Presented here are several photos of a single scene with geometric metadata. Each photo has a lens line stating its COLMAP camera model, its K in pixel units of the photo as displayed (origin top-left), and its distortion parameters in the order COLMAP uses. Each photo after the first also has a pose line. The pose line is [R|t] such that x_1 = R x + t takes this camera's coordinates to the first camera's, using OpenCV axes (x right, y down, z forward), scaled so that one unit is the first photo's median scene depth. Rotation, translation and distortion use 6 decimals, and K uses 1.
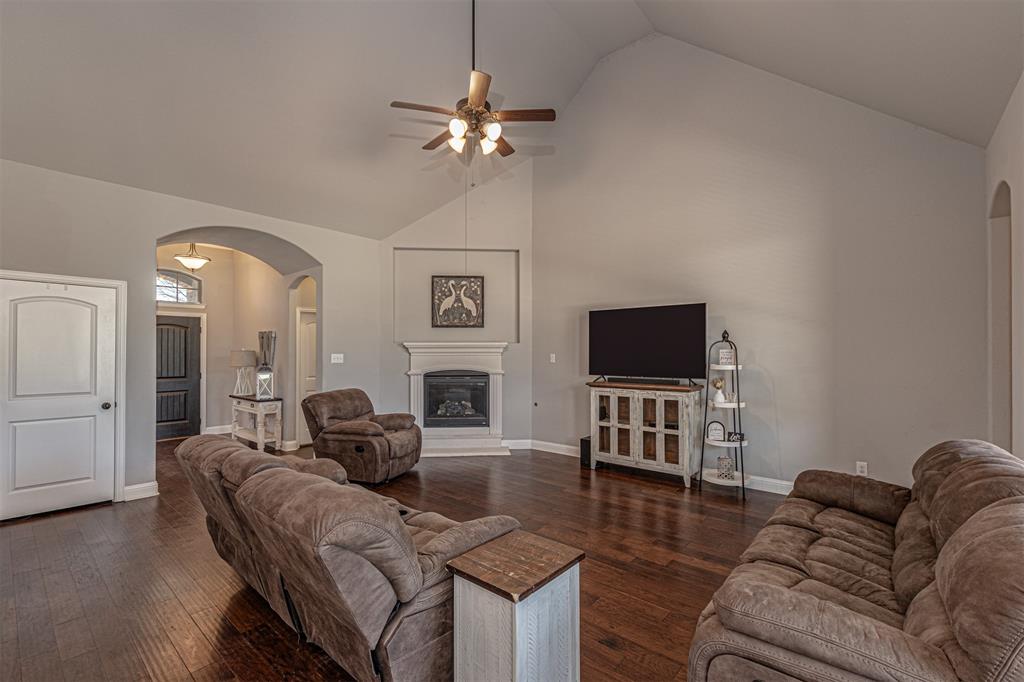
lens RADIAL K [[450.7, 0, 511.0], [0, 450.7, 344.2], [0, 0, 1]] dist [0.007657, -0.003155]
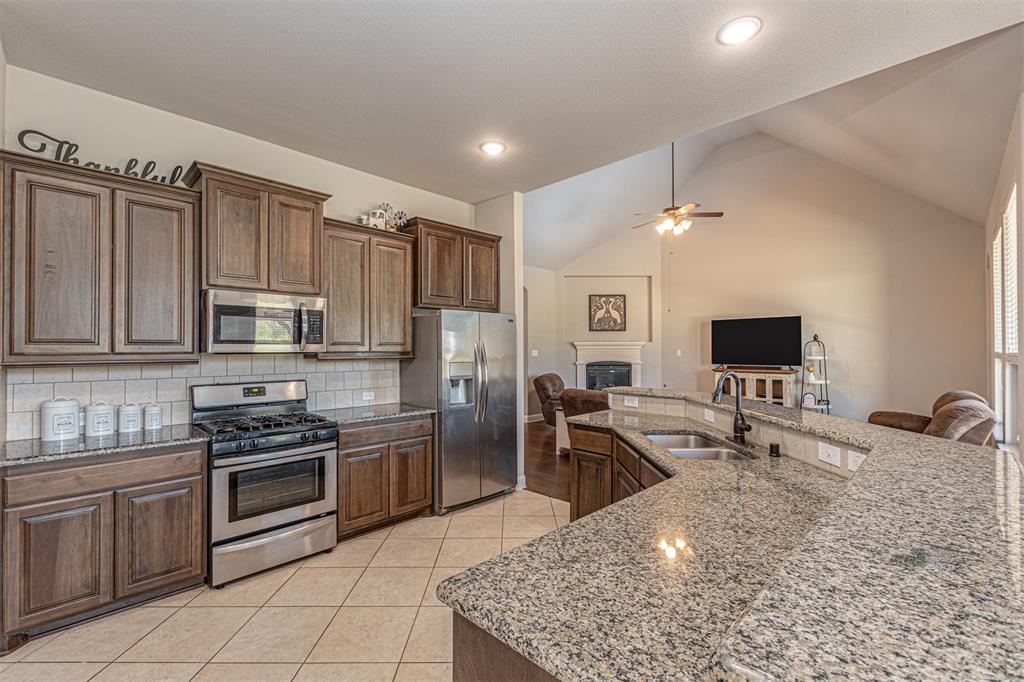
lens RADIAL K [[450.7, 0, 515.8], [0, 450.7, 341.3], [0, 0, 1]] dist [0.007657, -0.003155]
pose [[0.998016, -0.003691, -0.062852, -0.412591], [0.003738, 0.999993, 0.000632, -0.009893], [0.062849, -0.000865, 0.998023, -0.557161]]
